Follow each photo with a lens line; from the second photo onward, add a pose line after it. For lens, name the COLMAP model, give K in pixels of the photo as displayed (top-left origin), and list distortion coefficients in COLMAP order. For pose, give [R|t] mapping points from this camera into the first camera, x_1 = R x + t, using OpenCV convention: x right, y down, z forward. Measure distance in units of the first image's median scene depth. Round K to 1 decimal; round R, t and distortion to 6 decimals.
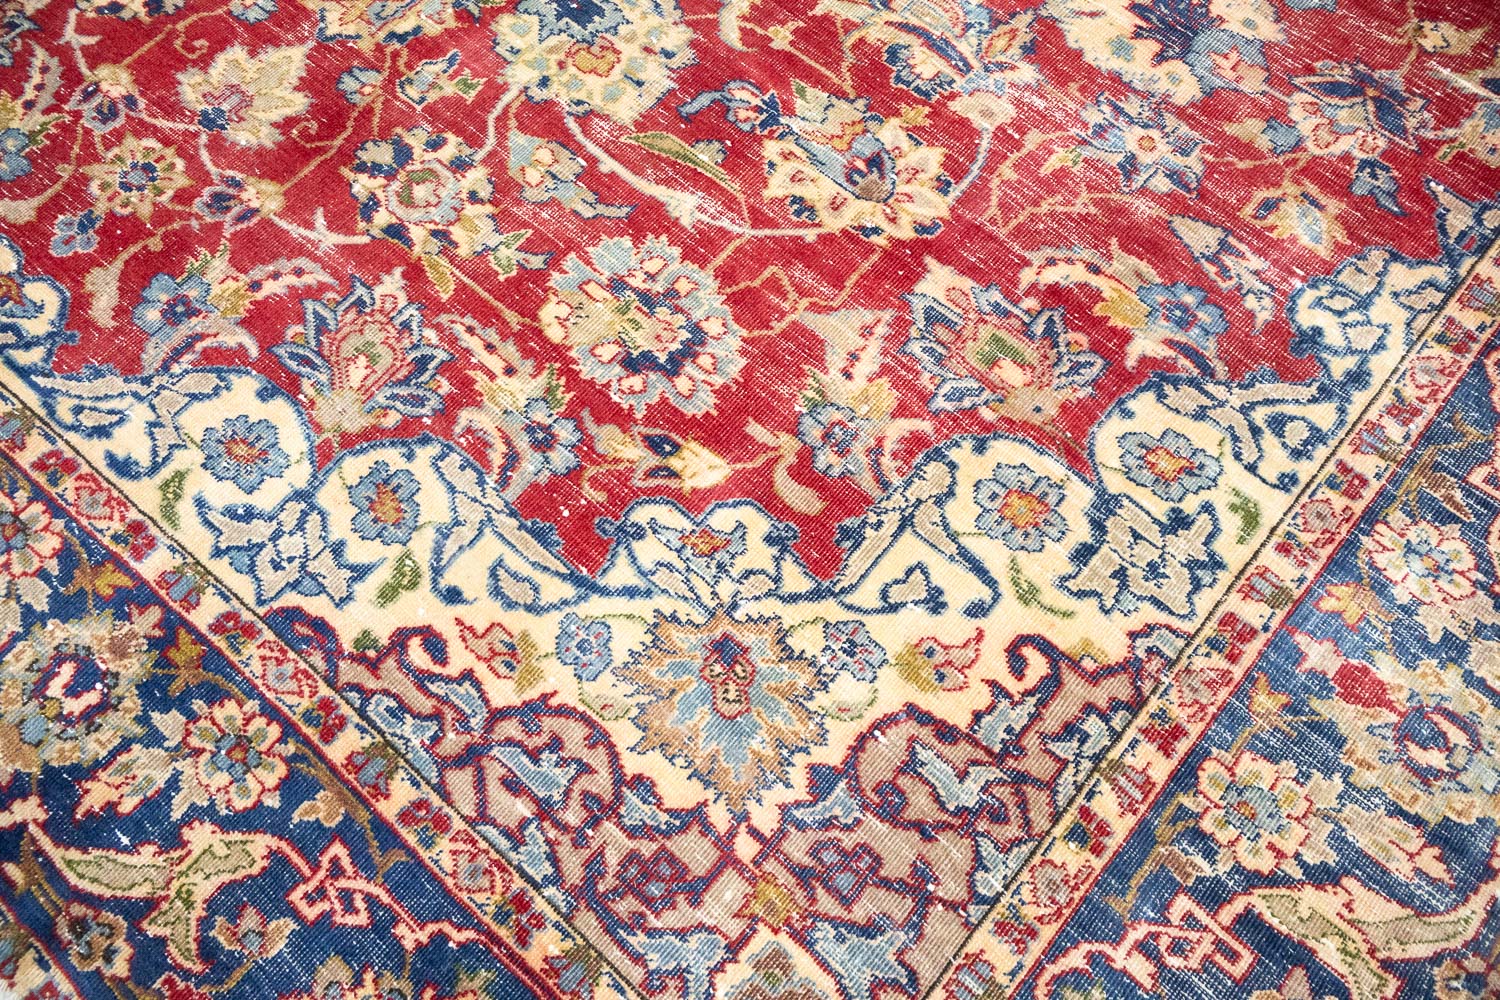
lens RADIAL K [[1241.2, 0, 743.2], [0, 1241.2, 502.1], [0, 0, 1]] dist [-0.000550, -0.008485]
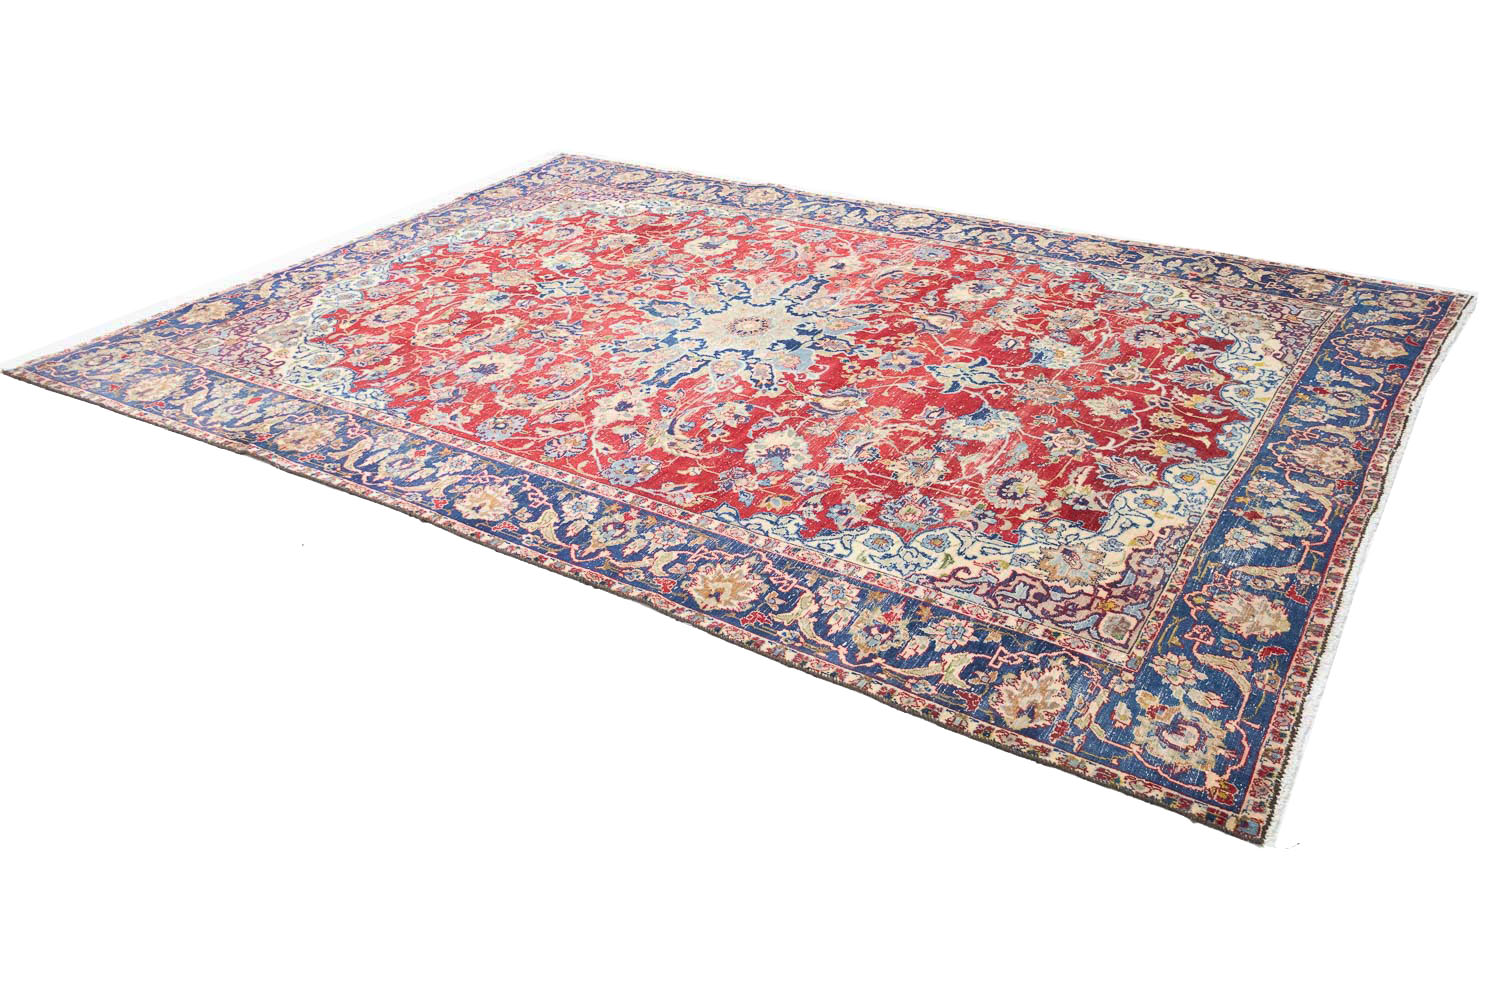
lens RADIAL K [[1241.2, 0, 734.6], [0, 1241.2, 513.1], [0, 0, 1]] dist [-0.000550, -0.008485]
pose [[0.138896, 0.511926, -0.847726, 3.649553], [-0.906939, 0.409534, 0.098712, -1.253263], [0.397706, 0.755125, 0.521168, -0.084233]]
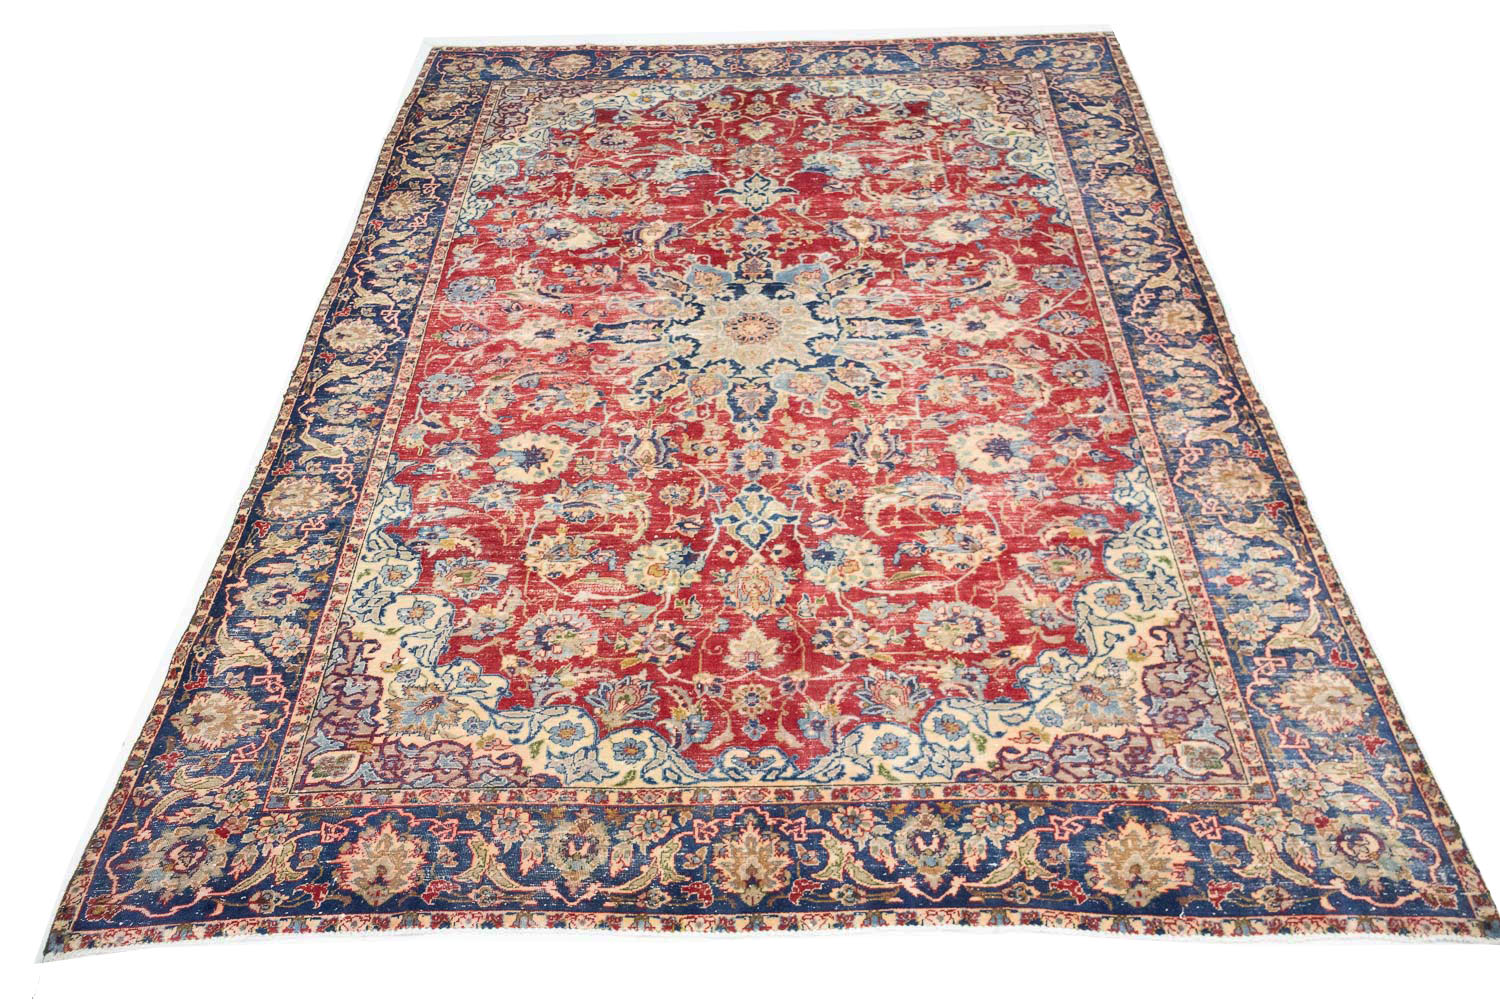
lens RADIAL K [[1241.2, 0, 730.1], [0, 1241.2, 502.0], [0, 0, 1]] dist [-0.000550, -0.008485]
pose [[0.767724, -0.471971, 0.433410, -1.472955], [0.607454, 0.751352, -0.257817, 0.035904], [-0.203961, 0.461209, 0.863531, -1.262891]]
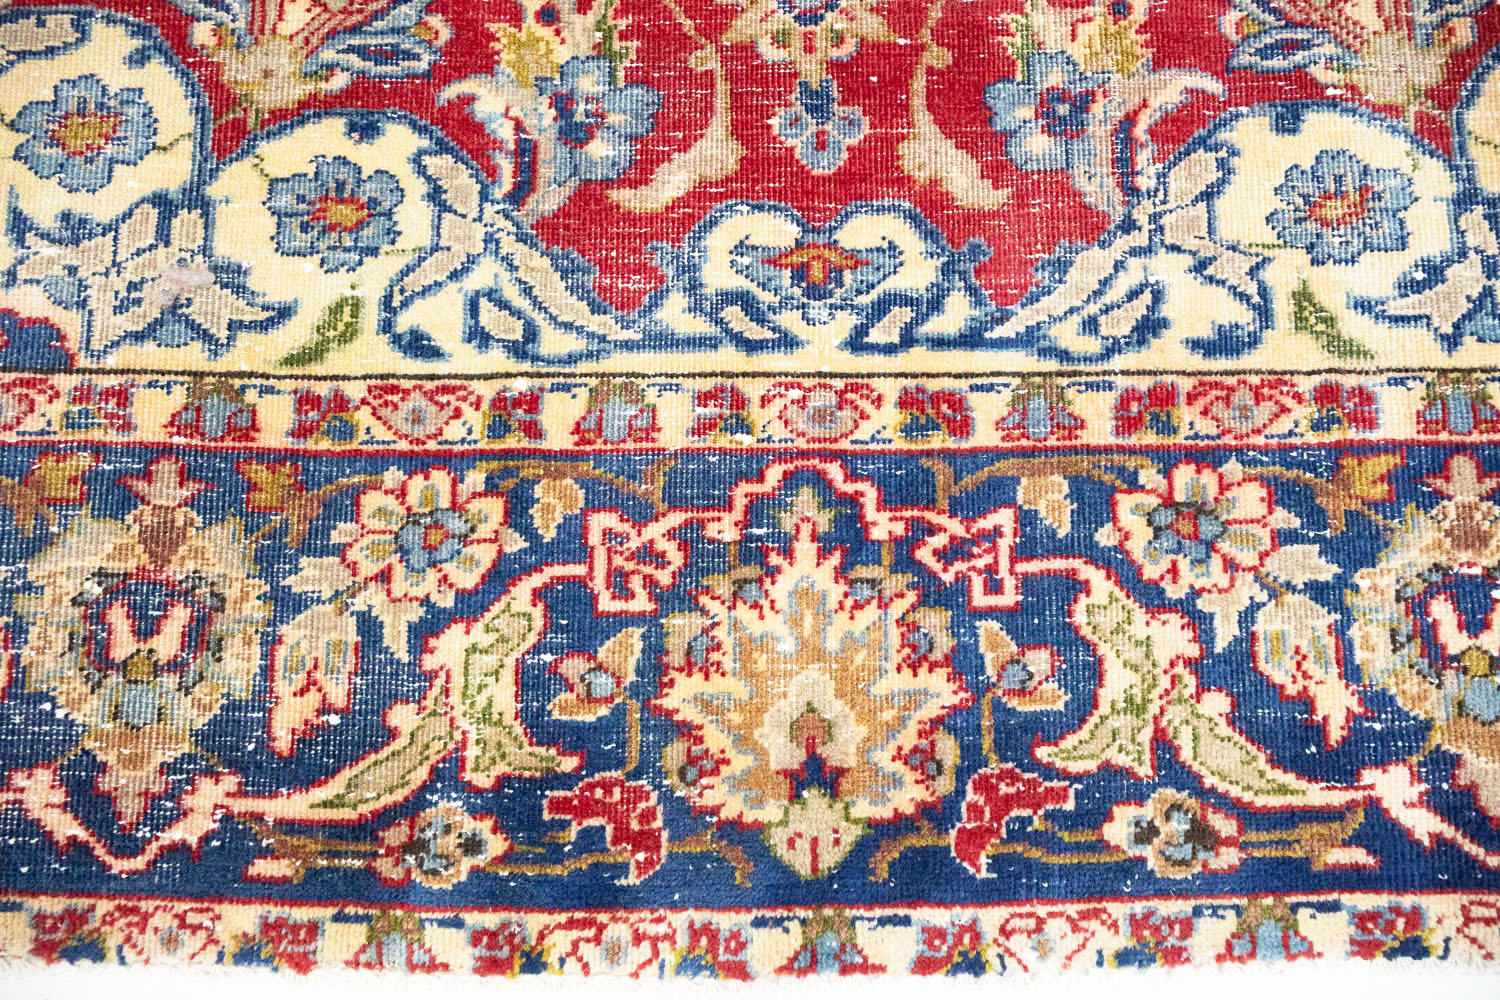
lens RADIAL K [[1241.2, 0, 757.1], [0, 1241.2, 492.2], [0, 0, 1]] dist [-0.000550, -0.008485]
pose [[0.762227, -0.639624, 0.099459, -0.786285], [0.598330, 0.754815, 0.268802, -0.280776], [-0.247005, -0.145379, 0.958047, 0.440559]]
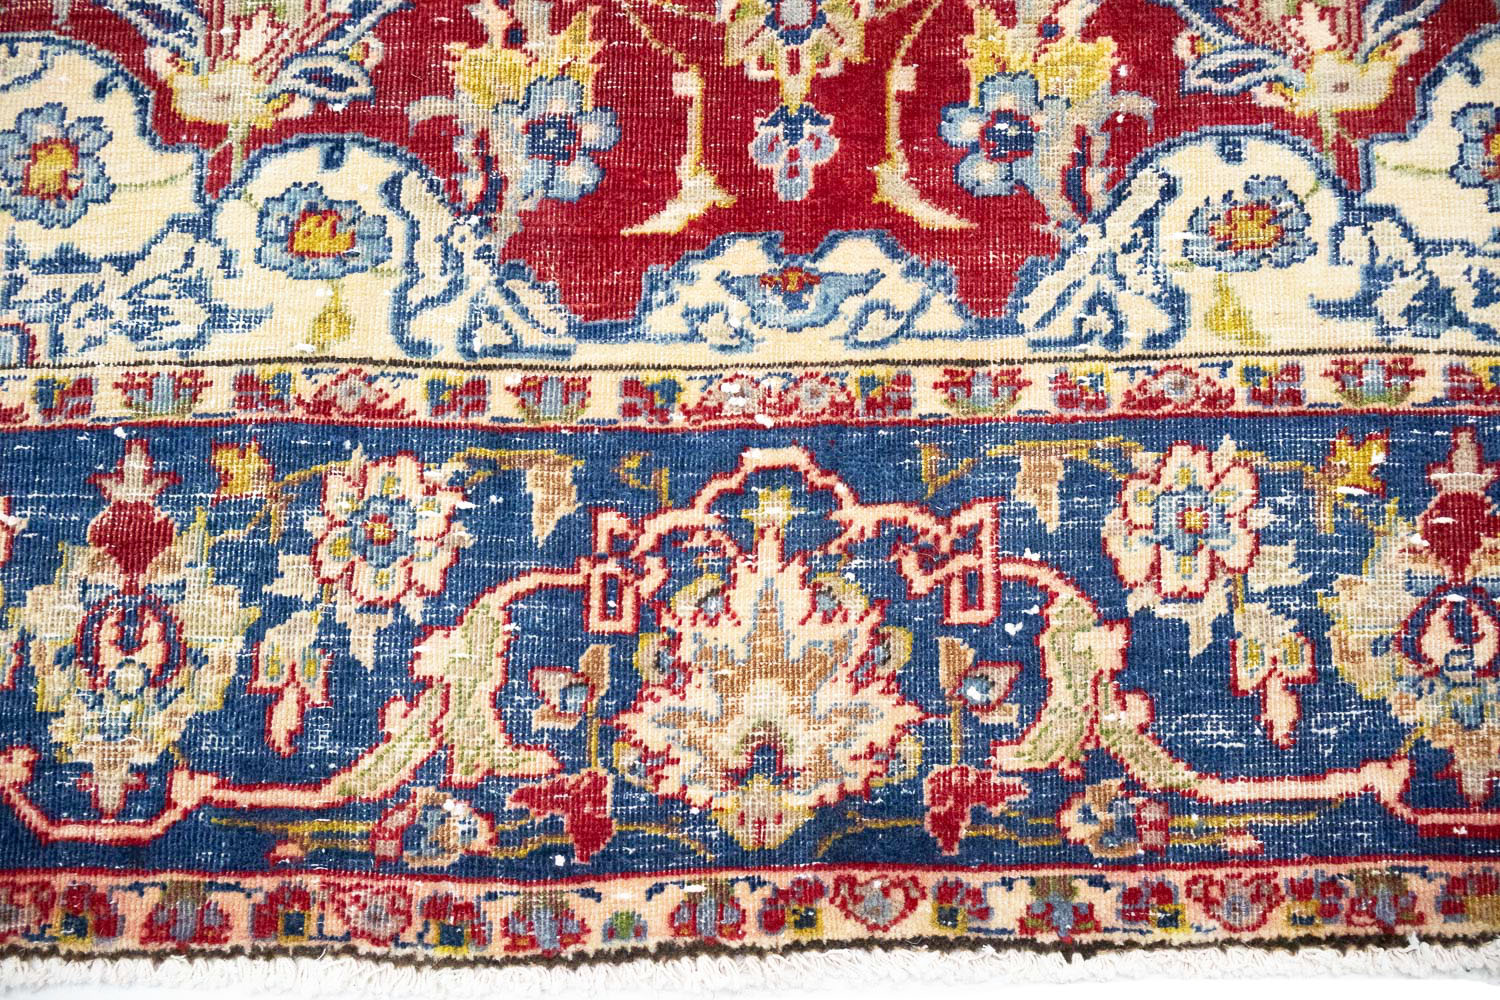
lens RADIAL K [[1241.2, 0, 753.2], [0, 1241.2, 493.8], [0, 0, 1]] dist [-0.000550, -0.008485]
pose [[-0.751391, 0.656166, -0.069696, 1.319016], [-0.610717, -0.651548, 0.450010, -2.483057], [0.249872, 0.380698, 0.890299, 1.250455]]
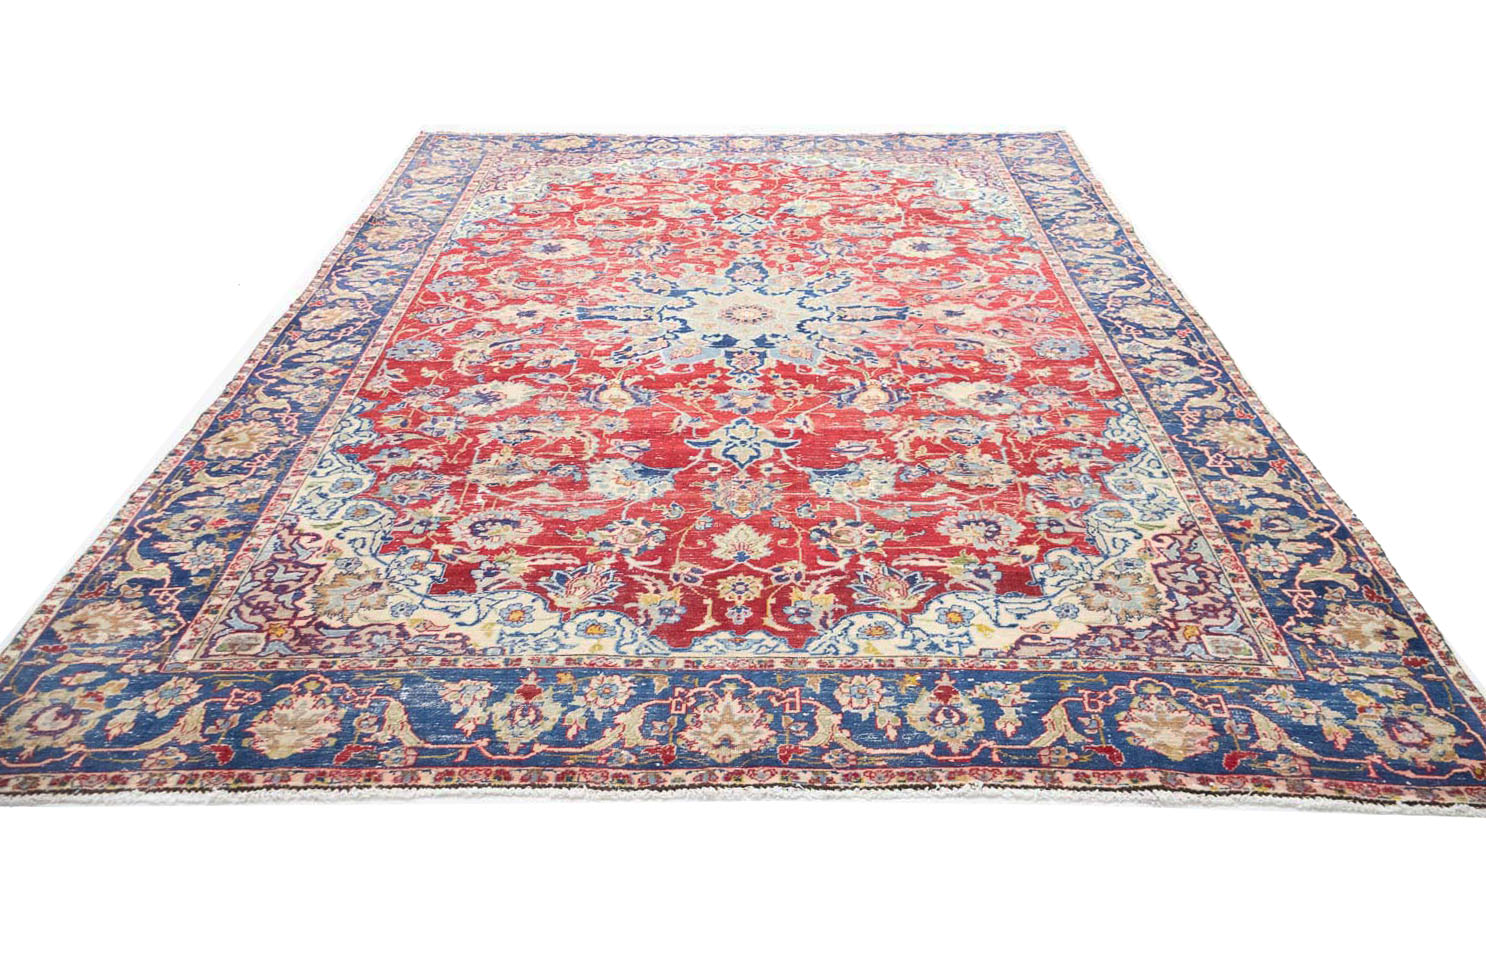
lens RADIAL K [[1218.5, 0, 729.1], [0, 1218.5, 481.8], [0, 0, 1]] dist [-0.006567, 0.001120]
pose [[-0.765065, 0.349672, -0.540745, 2.264644], [-0.595735, -0.065508, 0.800505, -3.824536], [0.244491, 0.934579, 0.258430, 0.982451]]
